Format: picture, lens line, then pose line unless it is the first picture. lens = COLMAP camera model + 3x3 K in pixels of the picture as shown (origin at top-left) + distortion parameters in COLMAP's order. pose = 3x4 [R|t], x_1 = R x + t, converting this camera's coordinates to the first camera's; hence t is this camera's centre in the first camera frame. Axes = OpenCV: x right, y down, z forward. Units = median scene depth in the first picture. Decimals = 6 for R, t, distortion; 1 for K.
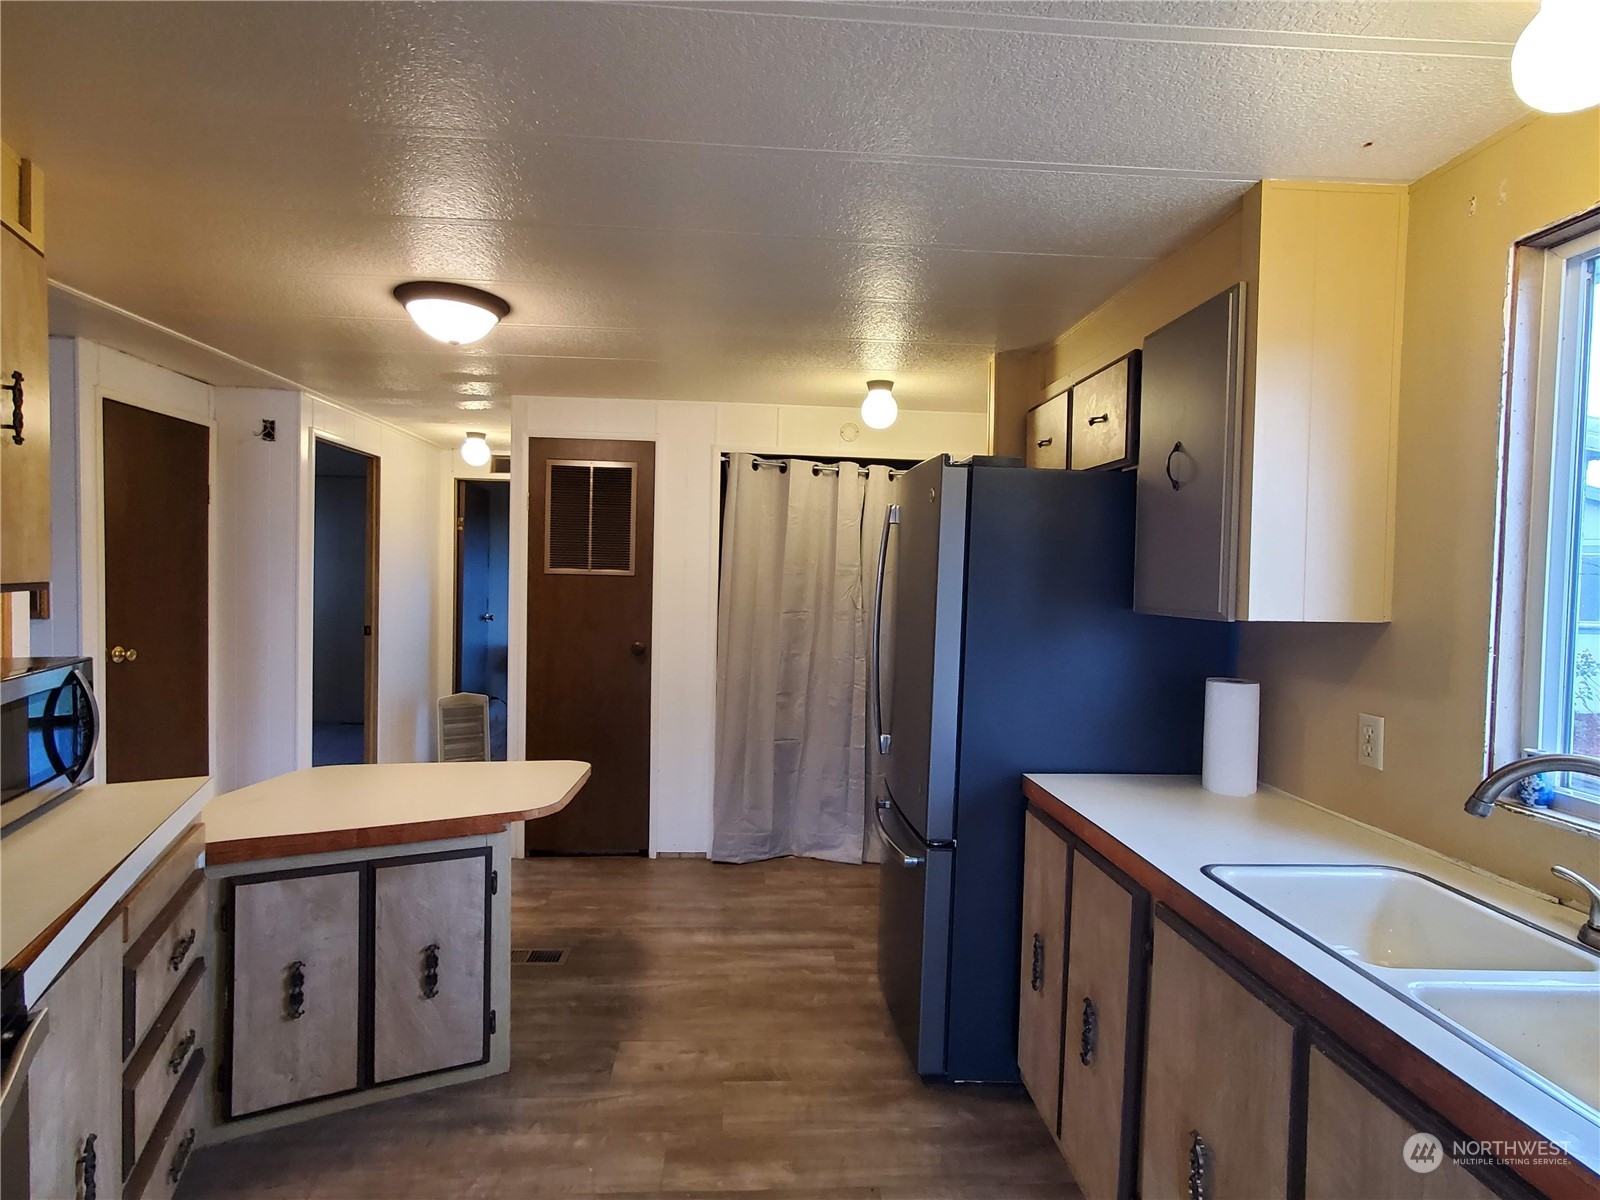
lens RADIAL K [[815.6, 0, 800.0], [0, 815.6, 600.0], [0, 0, 1]] dist [-0.000317, -0.000515]
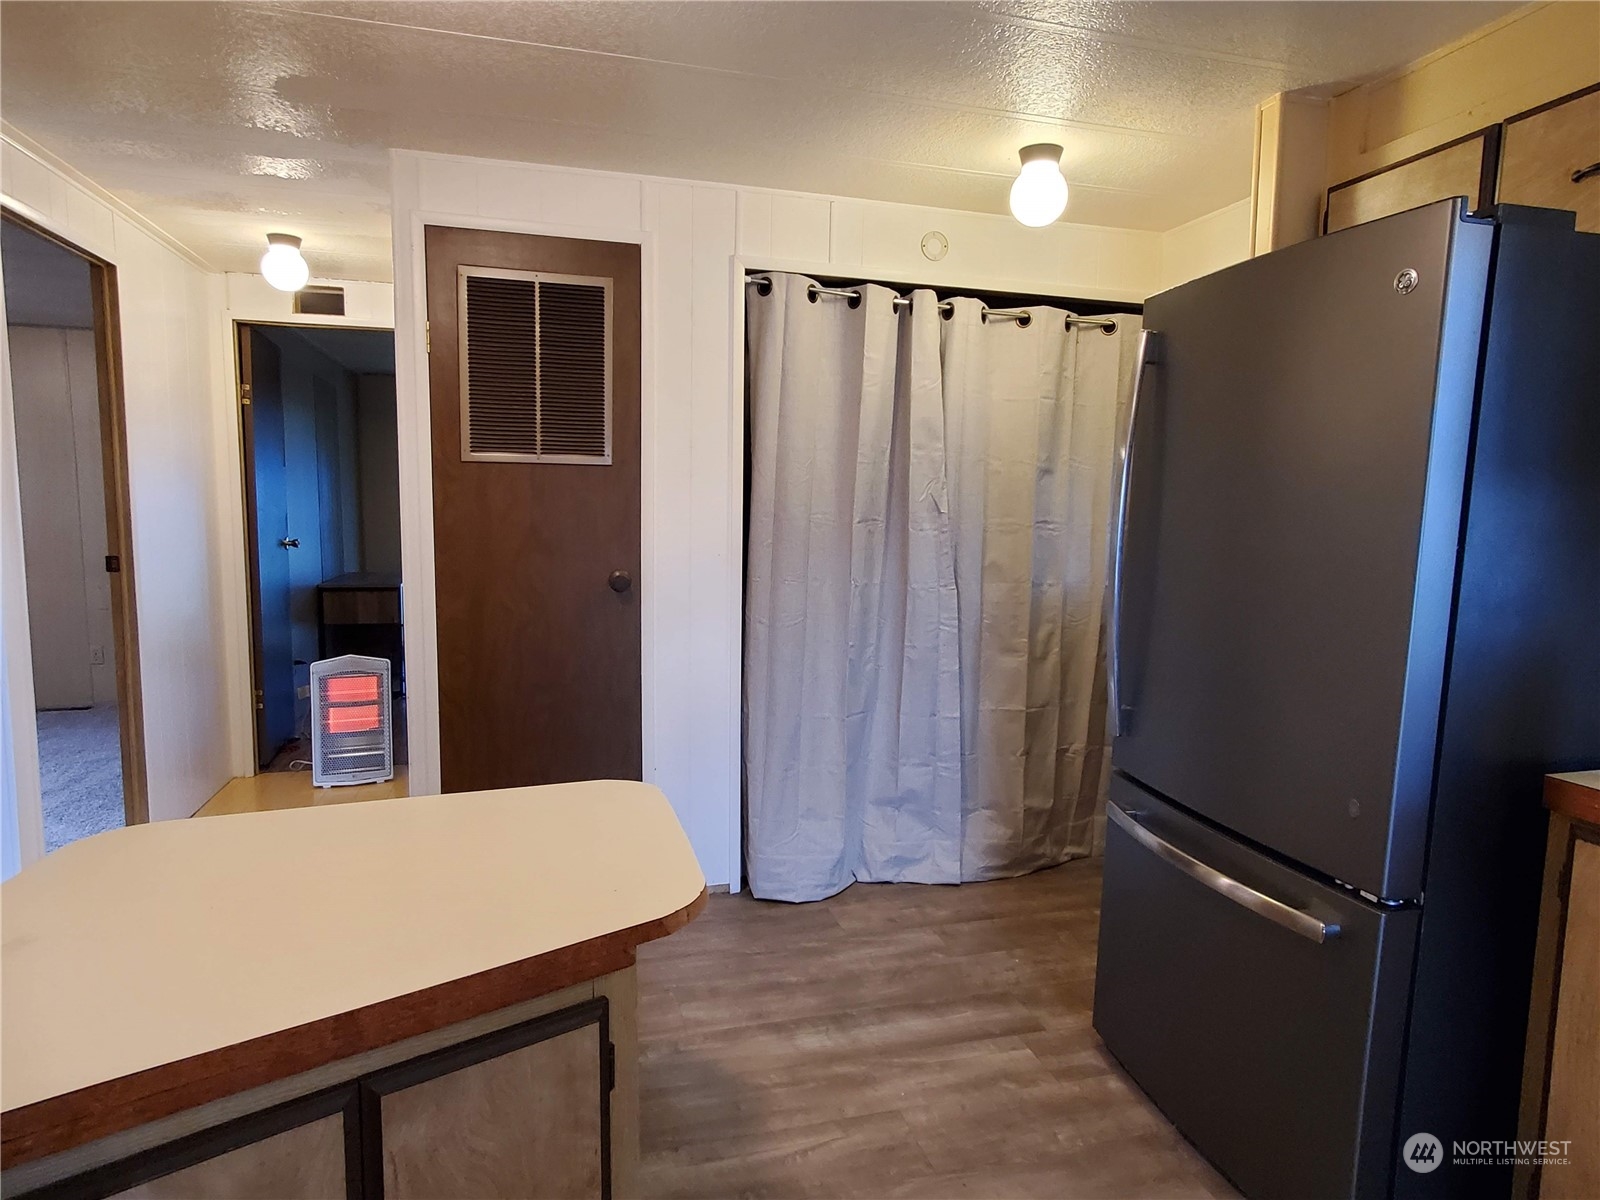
lens RADIAL K [[941.7, 0, 792.4], [0, 941.7, 598.2], [0, 0, 1]] dist [0.002597, 0.000811]
pose [[0.978897, -0.031945, 0.201842, -0.229521], [0.015410, 0.996433, 0.082967, 0.015063], [-0.203773, -0.078106, 0.975898, 0.279541]]
